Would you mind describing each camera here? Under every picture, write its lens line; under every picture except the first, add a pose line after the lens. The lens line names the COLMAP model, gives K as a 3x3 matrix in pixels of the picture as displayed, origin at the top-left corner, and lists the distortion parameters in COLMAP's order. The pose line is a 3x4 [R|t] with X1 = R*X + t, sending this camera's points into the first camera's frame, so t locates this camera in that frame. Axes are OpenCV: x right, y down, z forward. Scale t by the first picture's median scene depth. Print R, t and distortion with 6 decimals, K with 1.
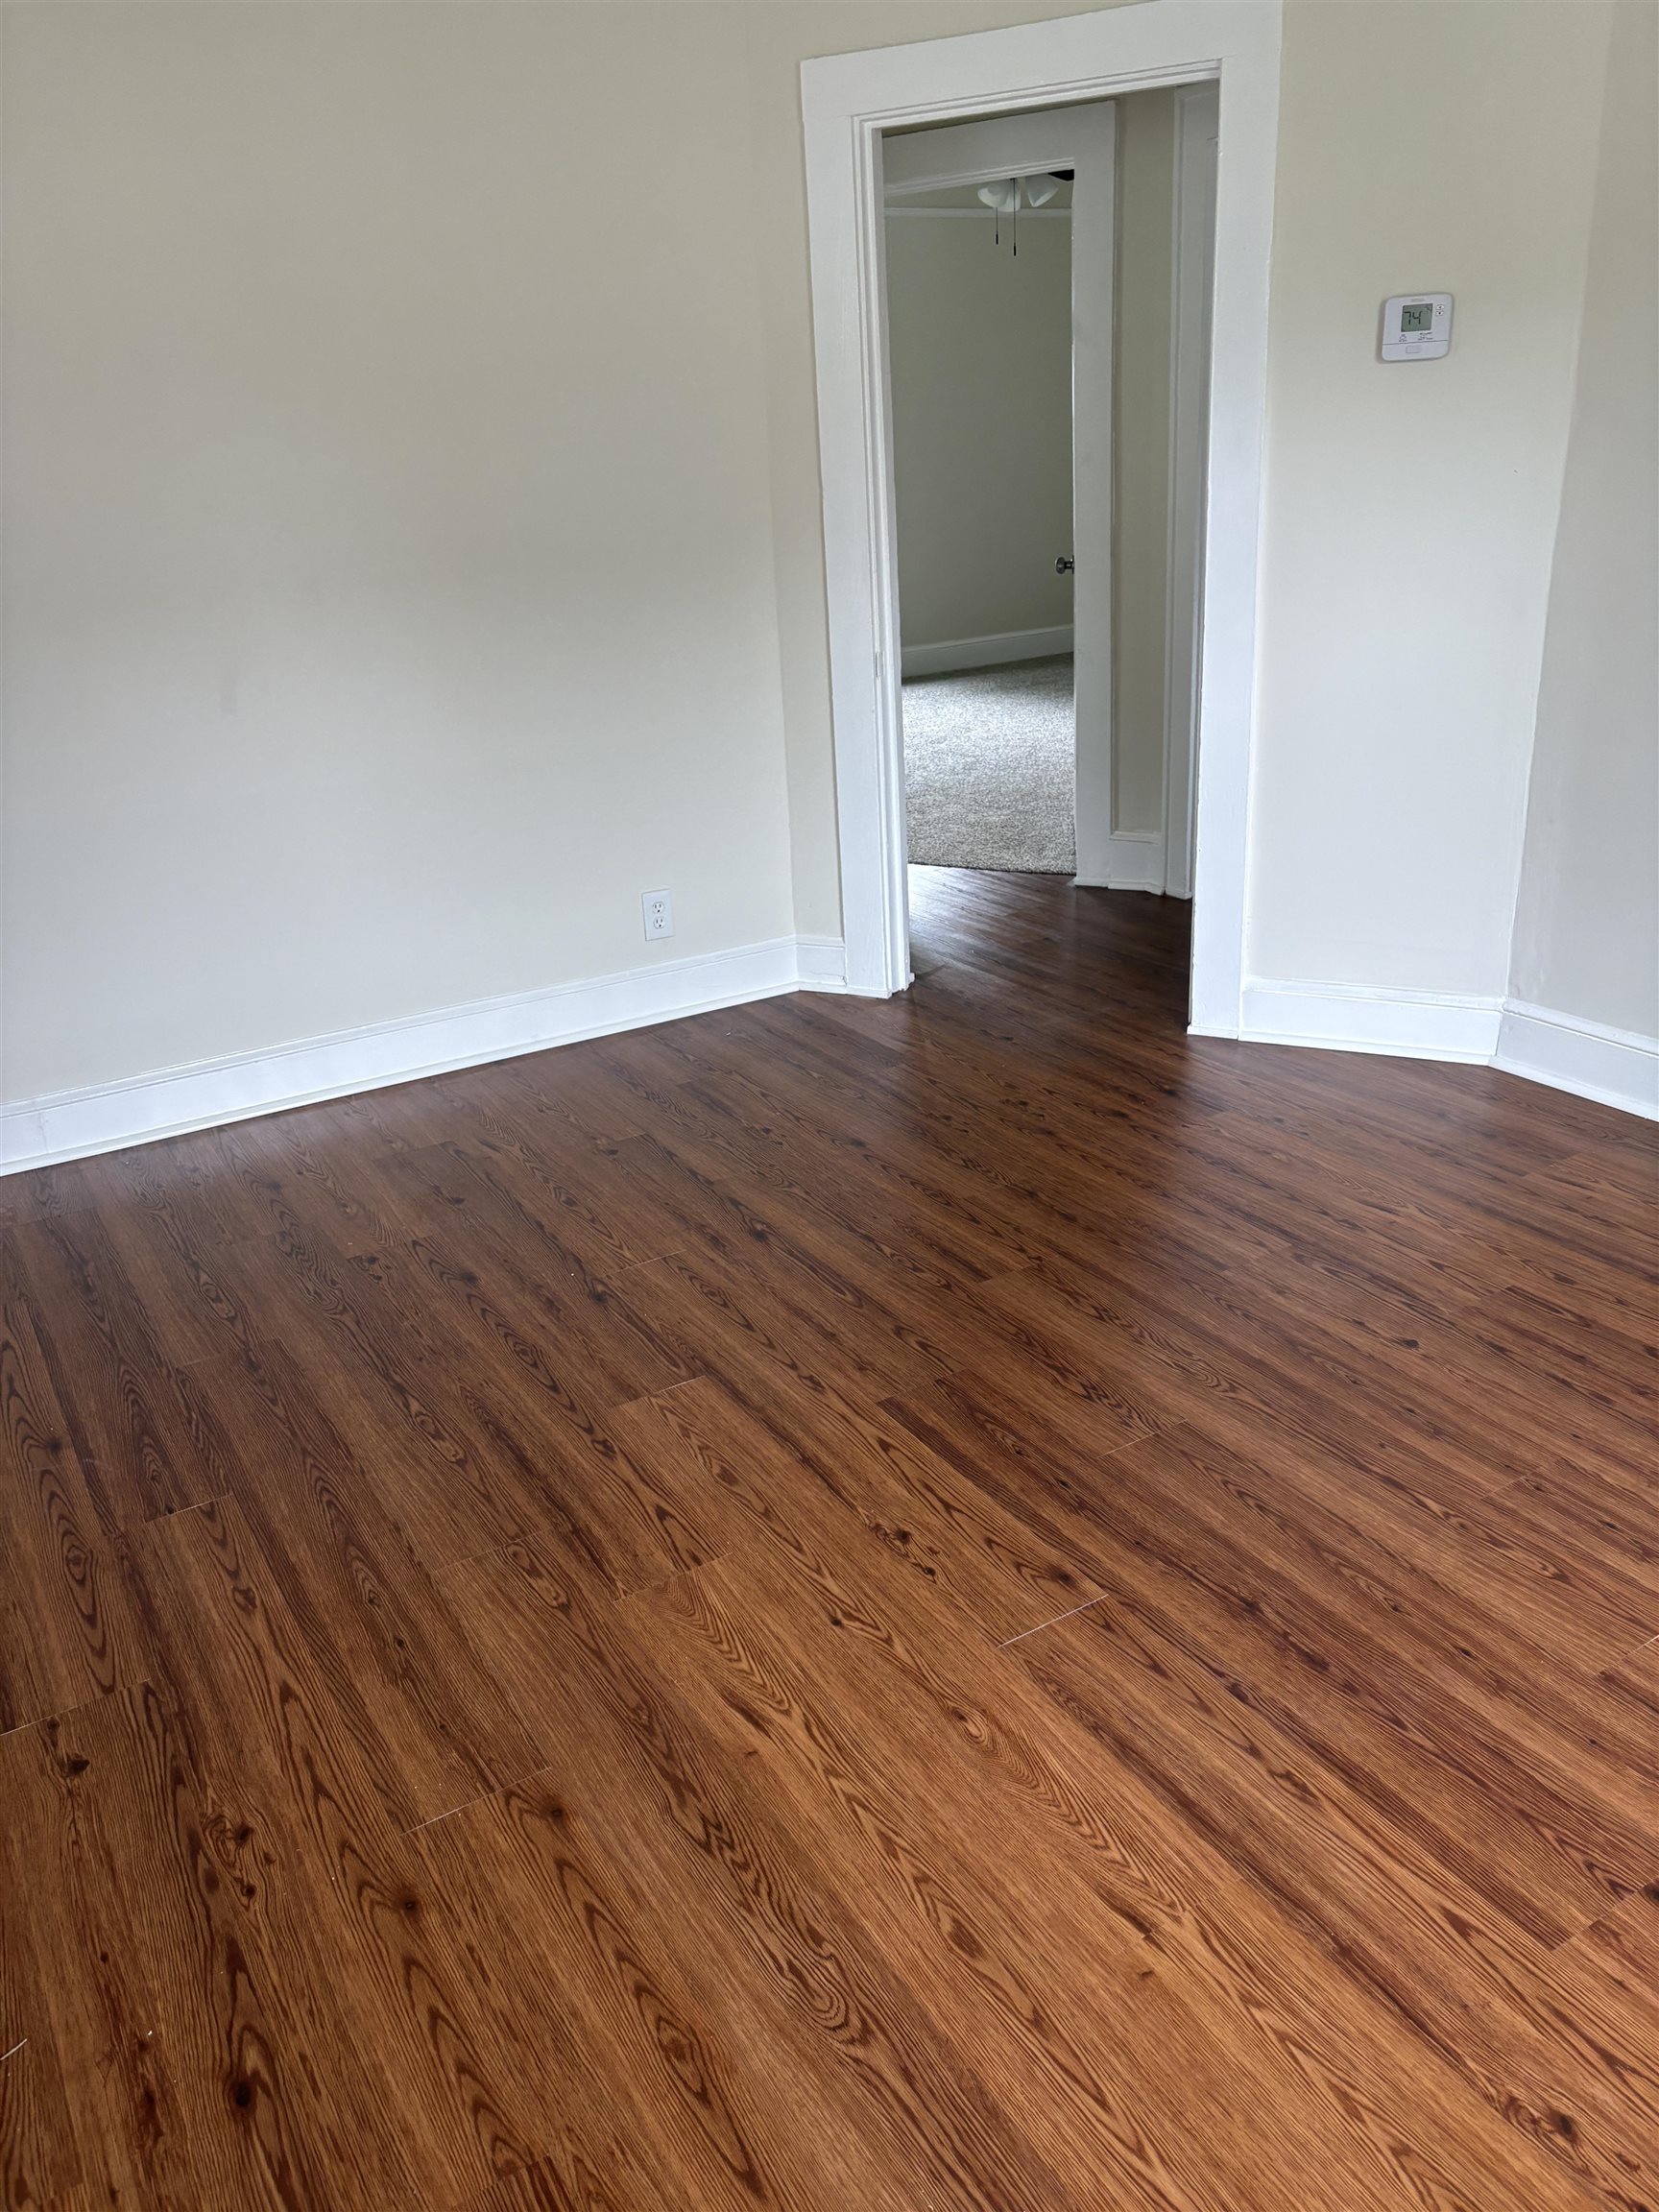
lens RADIAL K [[1758.6, 0, 829.5], [0, 1758.6, 1106.0], [0, 0, 1]] dist [0.005068, -0.000739]
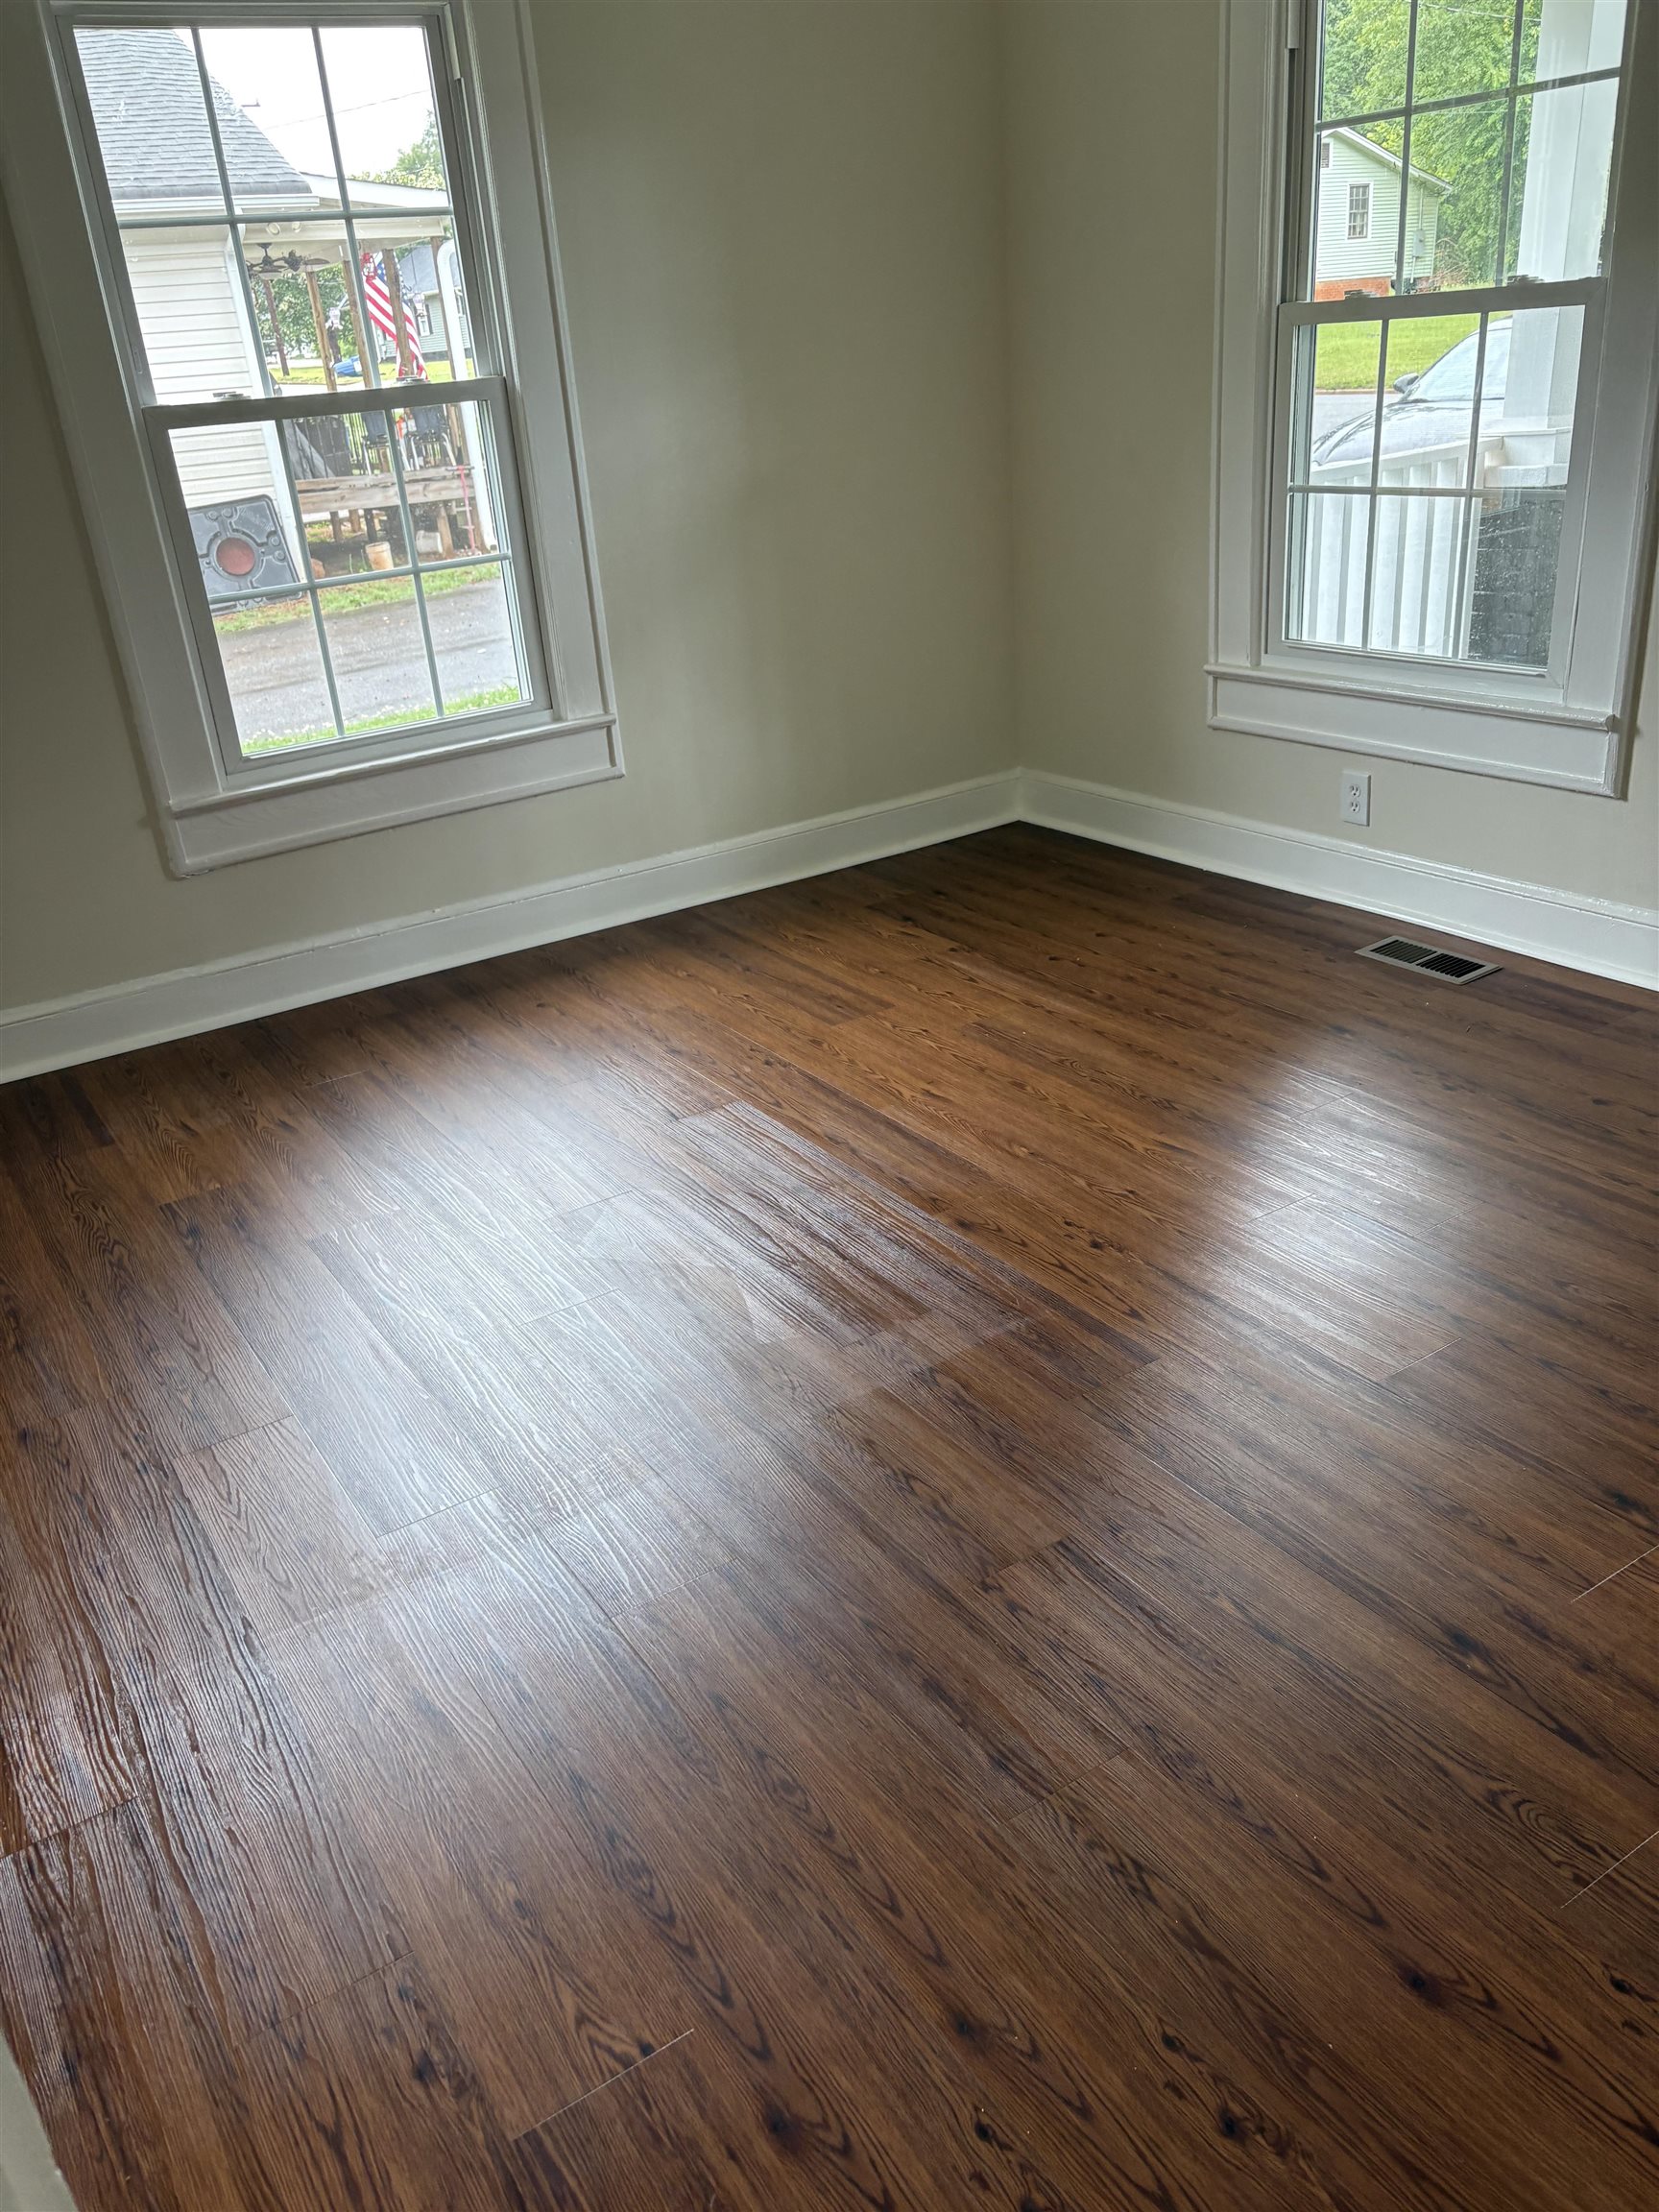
lens RADIAL K [[1641.9, 0, 829.5], [0, 1641.9, 1106.0], [0, 0, 1]] dist [0.004195, 0.002075]
pose [[-0.991148, 0.130295, 0.025483, 0.217062], [0.109372, 0.692527, 0.713053, -0.763650], [0.075260, 0.709528, -0.700647, 2.039875]]
